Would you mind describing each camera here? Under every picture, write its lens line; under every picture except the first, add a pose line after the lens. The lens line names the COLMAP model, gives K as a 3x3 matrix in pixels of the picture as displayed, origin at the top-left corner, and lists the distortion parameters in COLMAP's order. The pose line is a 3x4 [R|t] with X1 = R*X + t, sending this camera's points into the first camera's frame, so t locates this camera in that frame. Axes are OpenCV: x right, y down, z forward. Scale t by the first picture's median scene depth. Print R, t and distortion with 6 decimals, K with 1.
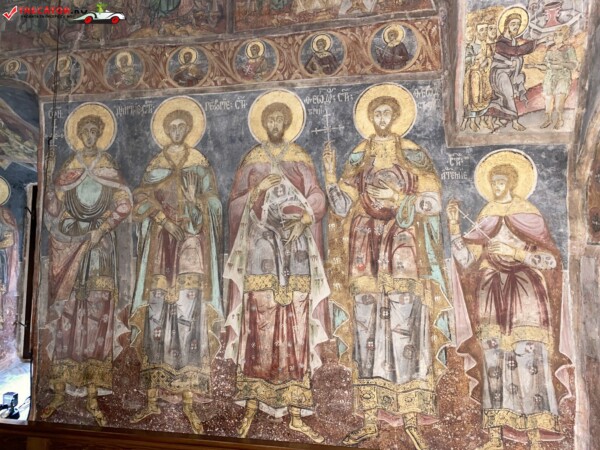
lens RADIAL K [[453.6, 0, 298.1], [0, 453.6, 229.0], [0, 0, 1]] dist [0.040668, -0.030743]
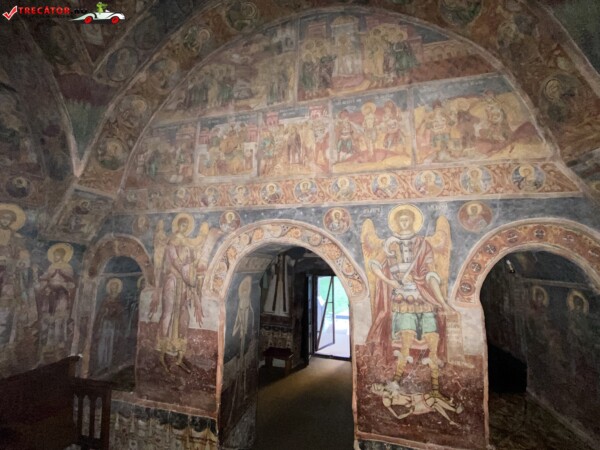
lens RADIAL K [[240.3, 0, 294.7], [0, 240.3, 222.1], [0, 0, 1]] dist [0.009815, -0.006807]
pose [[0.013523, 0.165482, 0.986120, -0.947394], [-0.088708, 0.982520, -0.163662, -0.189050], [-0.995966, -0.085263, 0.027966, -0.365726]]
